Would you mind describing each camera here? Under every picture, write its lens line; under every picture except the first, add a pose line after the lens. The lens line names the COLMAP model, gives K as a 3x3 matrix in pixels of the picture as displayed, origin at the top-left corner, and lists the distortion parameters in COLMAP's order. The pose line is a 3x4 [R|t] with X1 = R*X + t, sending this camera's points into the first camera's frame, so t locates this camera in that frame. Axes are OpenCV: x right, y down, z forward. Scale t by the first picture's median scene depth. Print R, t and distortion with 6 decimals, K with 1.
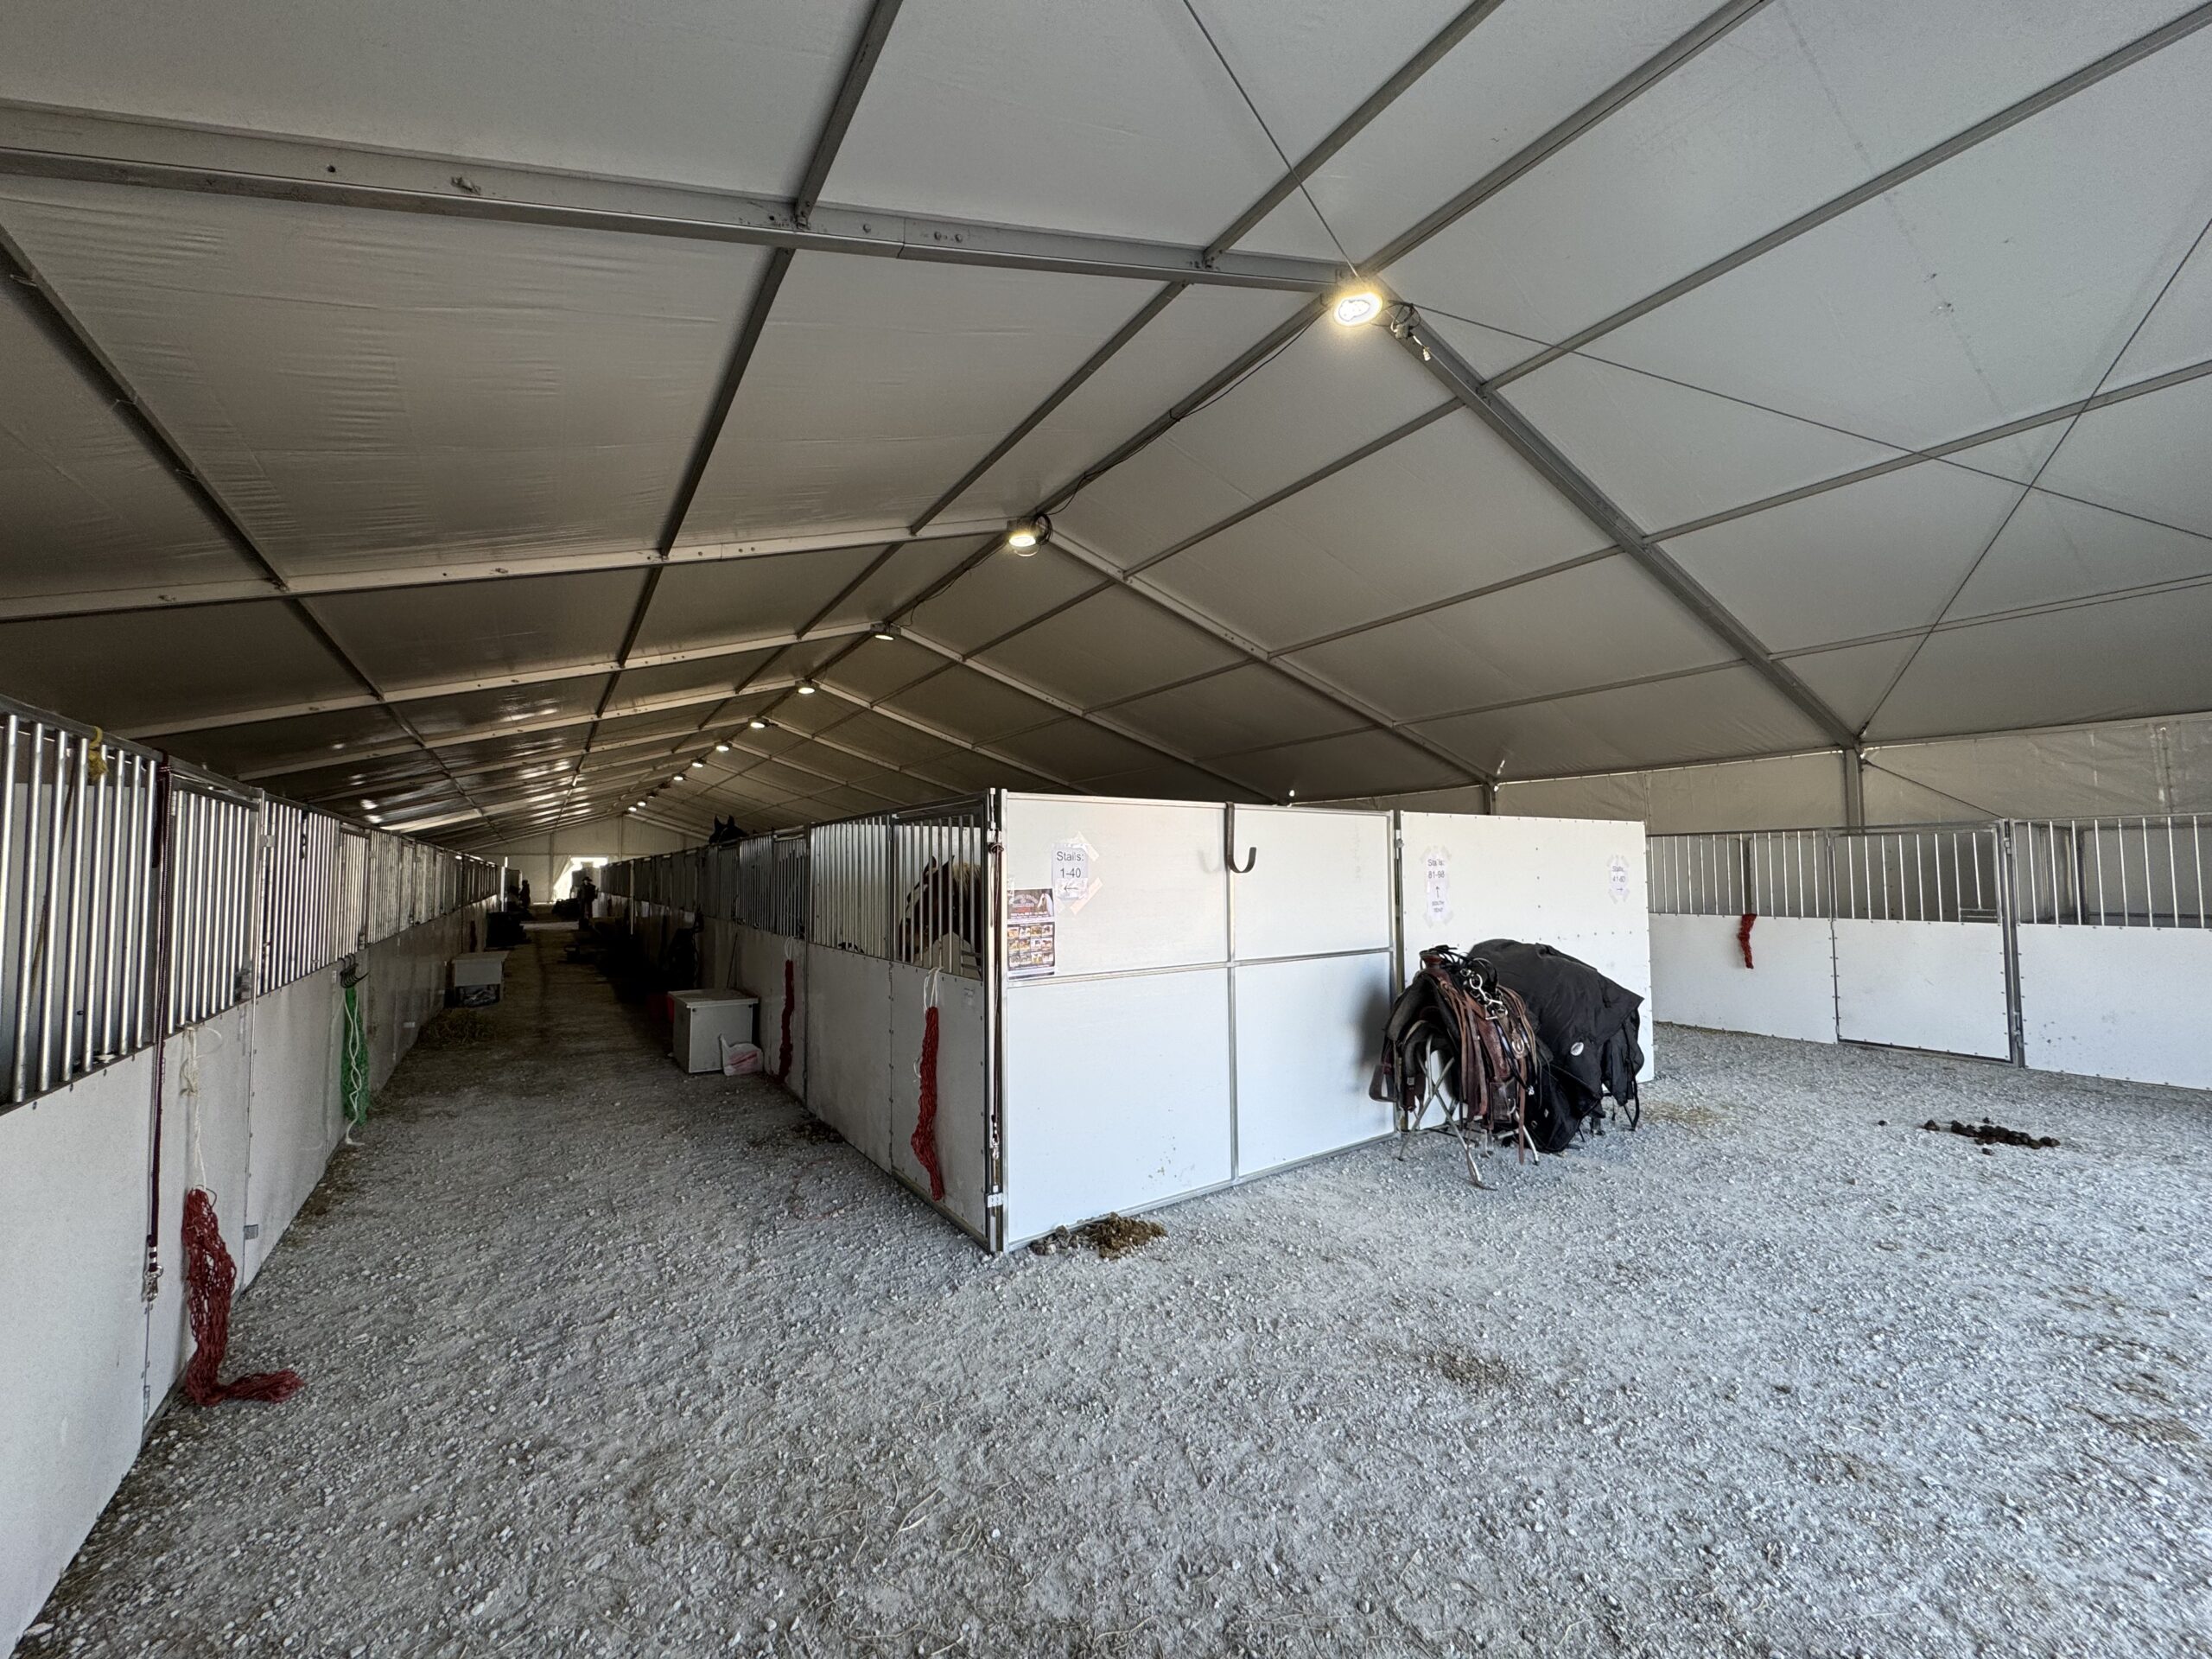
lens RADIAL K [[877.3, 0, 1098.6], [0, 877.3, 821.6], [0, 0, 1]] dist [-0.003369, 0.000372]
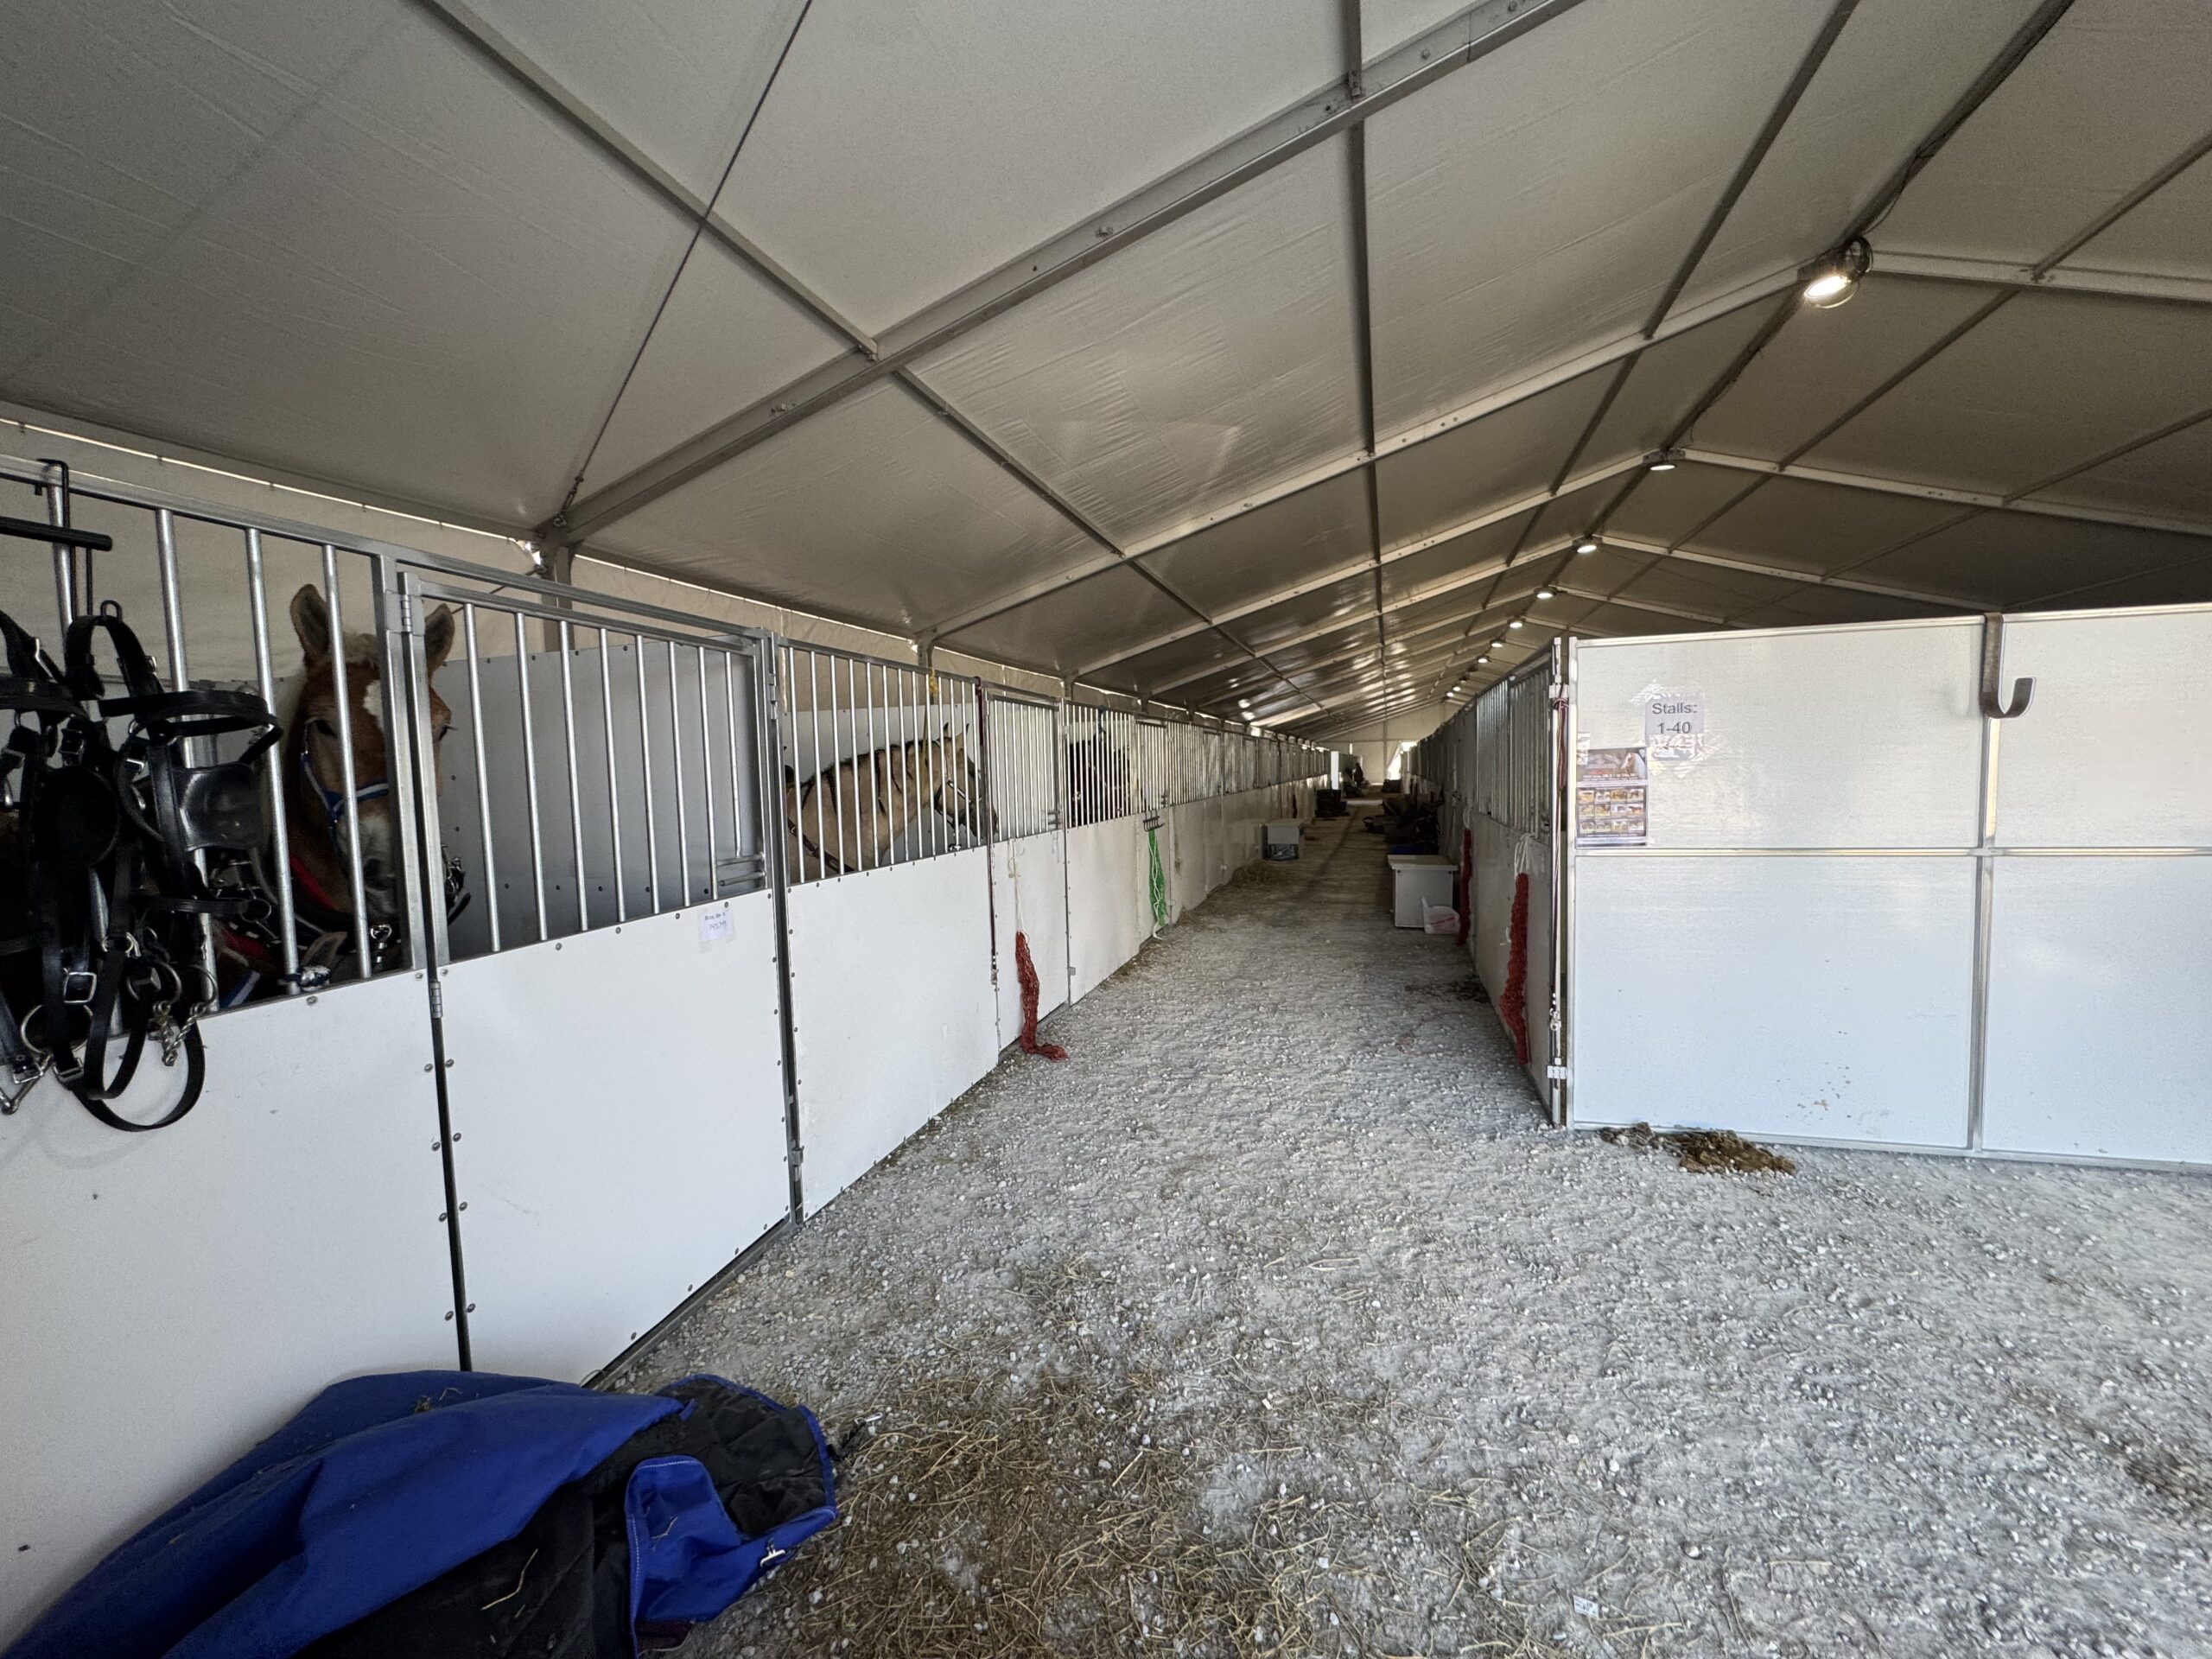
lens RADIAL K [[877.3, 0, 1102.2], [0, 877.3, 819.4], [0, 0, 1]] dist [-0.003369, 0.000372]
pose [[0.634294, 0.035344, -0.772284, 0.266418], [0.066443, 0.992766, 0.100006, 0.024635], [0.770232, -0.114746, 0.627357, 0.041592]]
